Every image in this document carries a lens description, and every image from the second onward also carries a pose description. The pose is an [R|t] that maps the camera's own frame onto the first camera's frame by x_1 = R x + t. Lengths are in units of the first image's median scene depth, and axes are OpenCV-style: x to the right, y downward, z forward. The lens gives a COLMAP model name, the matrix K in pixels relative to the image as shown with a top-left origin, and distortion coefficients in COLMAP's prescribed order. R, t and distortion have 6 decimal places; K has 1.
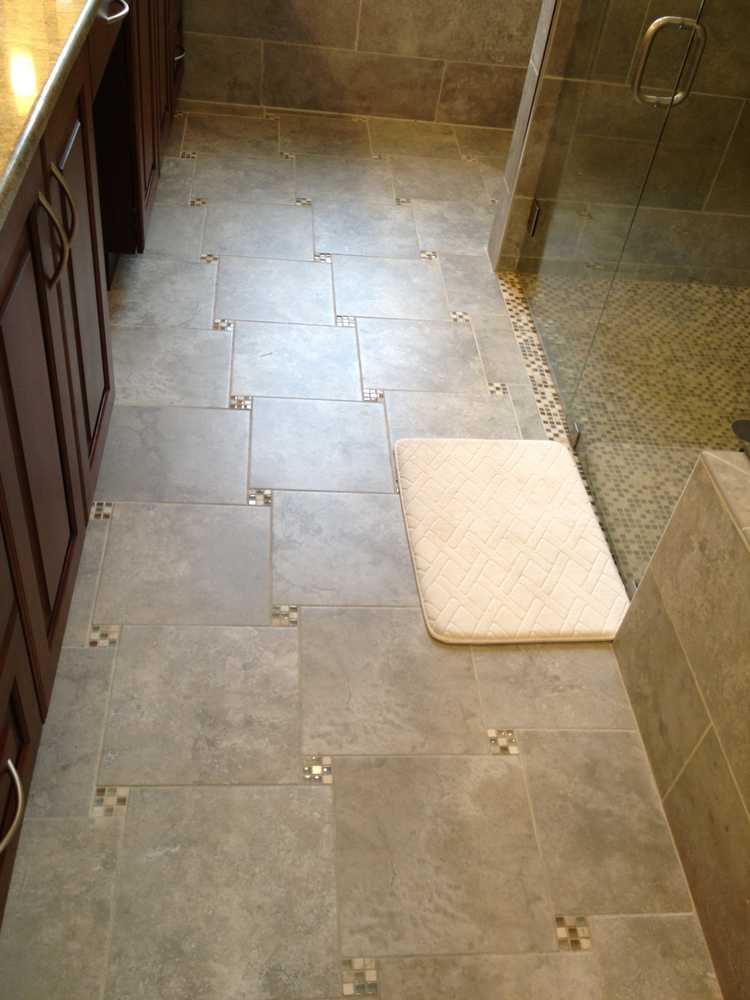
lens RADIAL K [[935.9, 0, 375.3], [0, 935.9, 498.6], [0, 0, 1]] dist [0.107090, -0.205996]
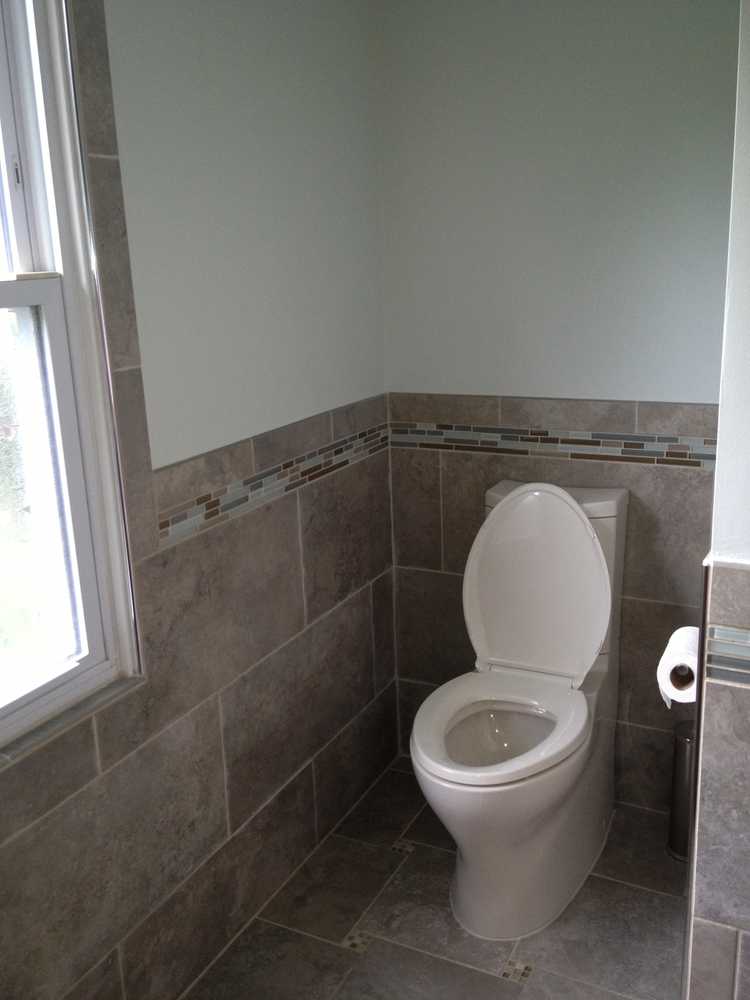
lens RADIAL K [[935.9, 0, 375.3], [0, 935.9, 498.6], [0, 0, 1]] dist [0.107090, -0.205996]
pose [[0.507013, -0.350828, 0.787310, -0.211540], [0.655383, 0.750180, -0.087771, -0.668798], [-0.559831, 0.560490, 0.610278, 0.672259]]
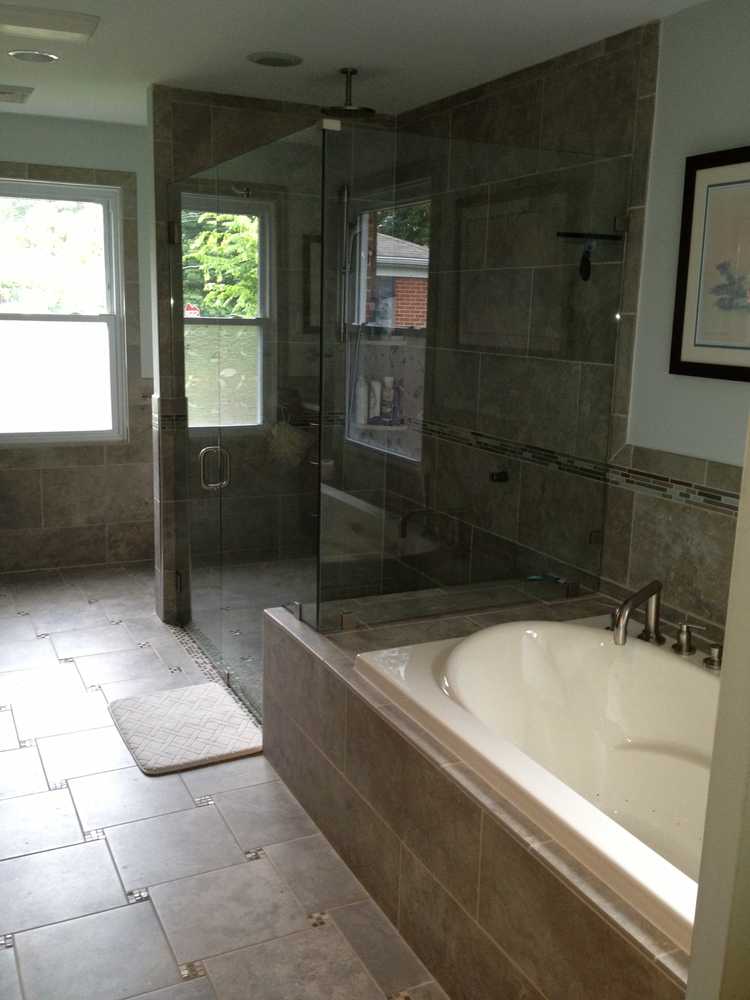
lens RADIAL K [[935.9, 0, 375.3], [0, 935.9, 498.6], [0, 0, 1]] dist [0.107090, -0.205996]
pose [[0.926388, -0.164013, 0.338976, -0.043460], [0.312039, 0.838245, -0.447188, 0.419959], [-0.210801, 0.520043, 0.827719, -0.487558]]
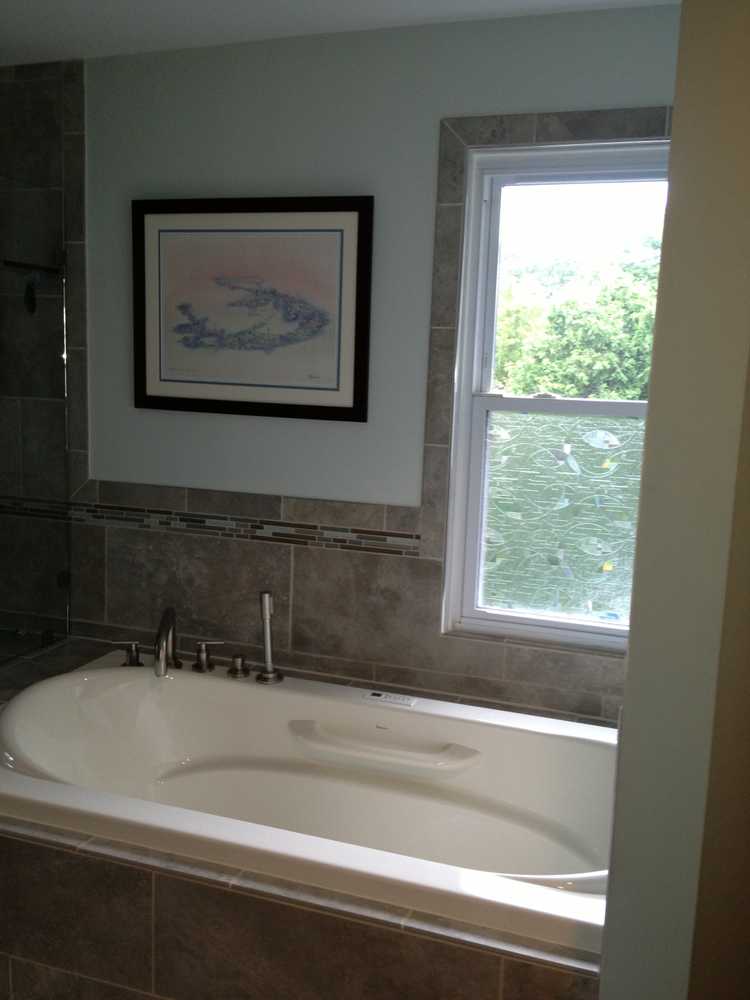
lens RADIAL K [[935.9, 0, 375.3], [0, 935.9, 498.6], [0, 0, 1]] dist [0.107090, -0.205996]
pose [[0.400305, -0.228783, 0.887364, -0.240673], [0.634265, 0.768080, -0.088099, 0.277475], [-0.661410, 0.598090, 0.452575, -0.359633]]
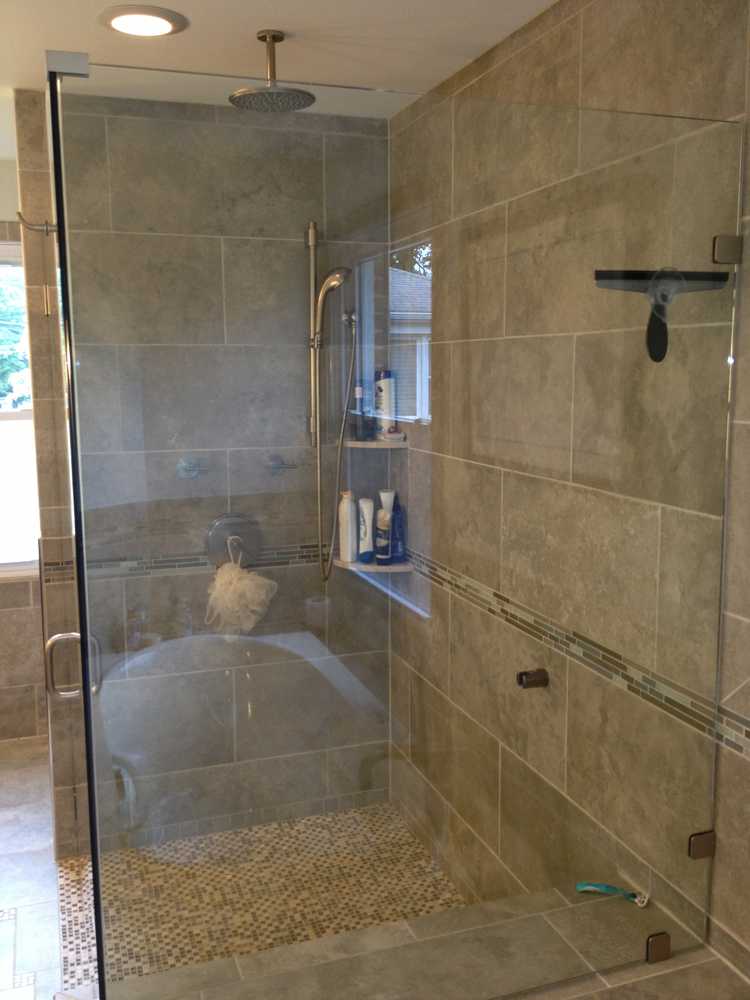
lens RADIAL K [[935.9, 0, 375.3], [0, 935.9, 498.6], [0, 0, 1]] dist [0.107090, -0.205996]
pose [[0.958024, -0.160816, 0.237335, 0.306818], [0.266225, 0.806193, -0.528373, 0.094171], [-0.106367, 0.569378, 0.815165, -0.137925]]
